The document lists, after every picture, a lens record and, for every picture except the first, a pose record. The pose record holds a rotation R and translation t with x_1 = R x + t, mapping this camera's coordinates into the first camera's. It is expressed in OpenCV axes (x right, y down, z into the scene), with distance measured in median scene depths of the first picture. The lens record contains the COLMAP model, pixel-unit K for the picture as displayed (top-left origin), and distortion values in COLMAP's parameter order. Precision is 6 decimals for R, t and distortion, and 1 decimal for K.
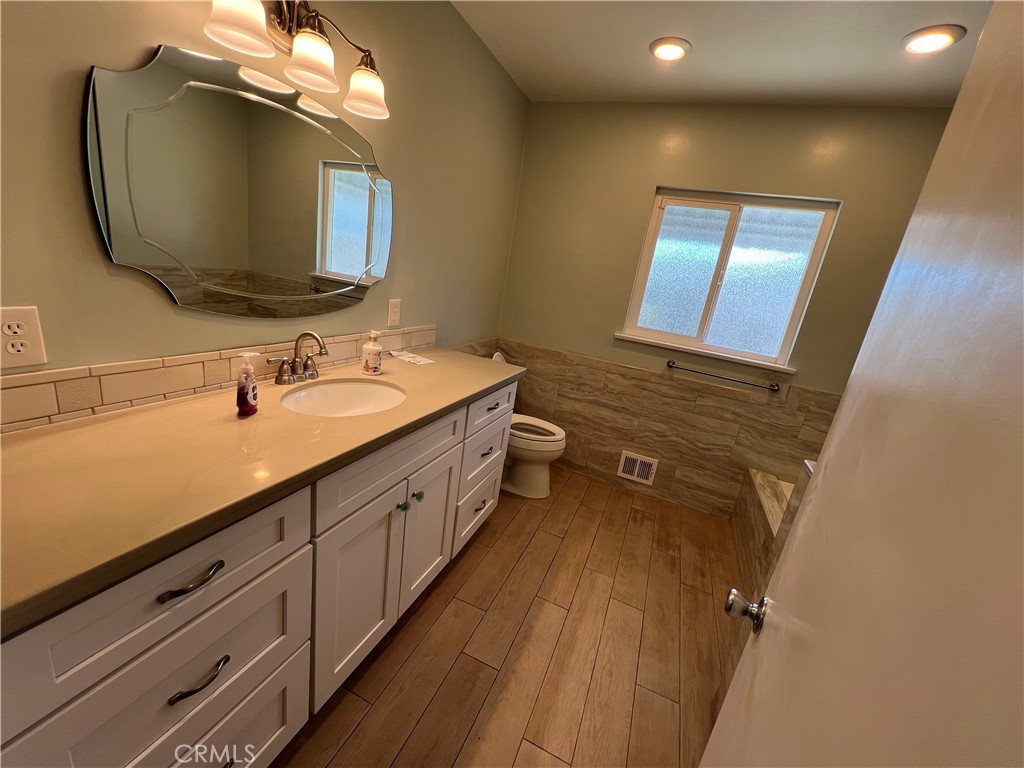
lens RADIAL K [[411.3, 0, 509.2], [0, 411.3, 383.9], [0, 0, 1]] dist [0.000501, 0.000401]
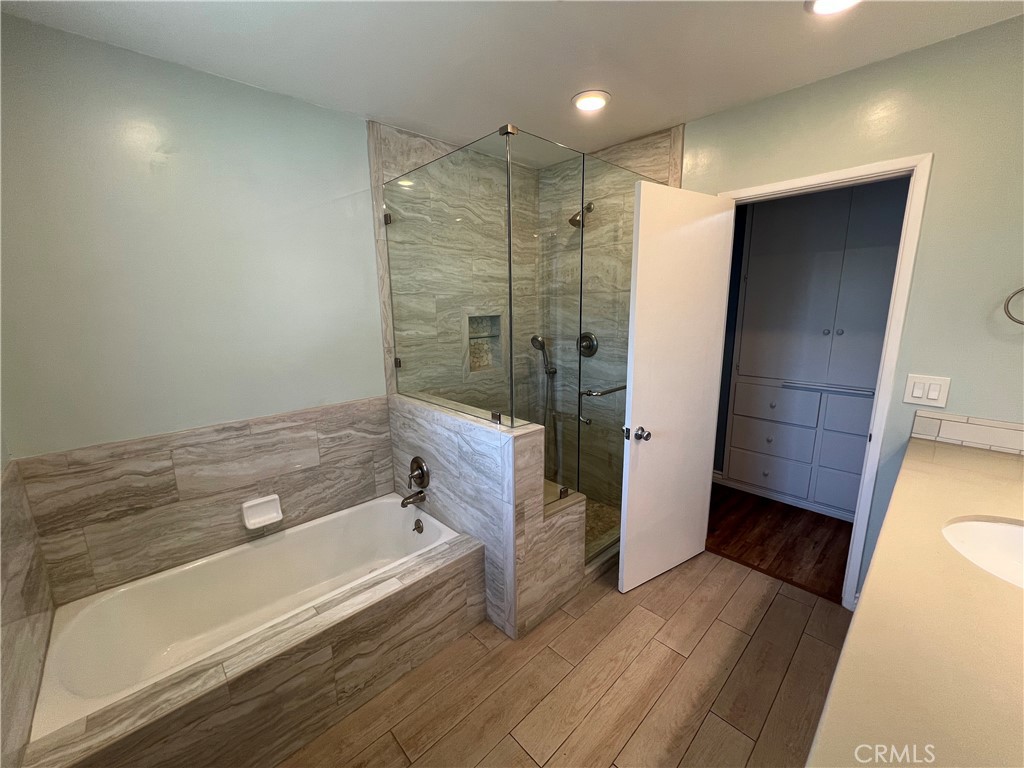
lens RADIAL K [[411.3, 0, 509.2], [0, 411.3, 383.9], [0, 0, 1]] dist [0.000501, 0.000401]
pose [[-0.908385, -0.209254, 0.362007, 0.213771], [-0.007631, 0.873919, 0.486012, -0.479322], [-0.418065, 0.438724, -0.795452, 1.555293]]
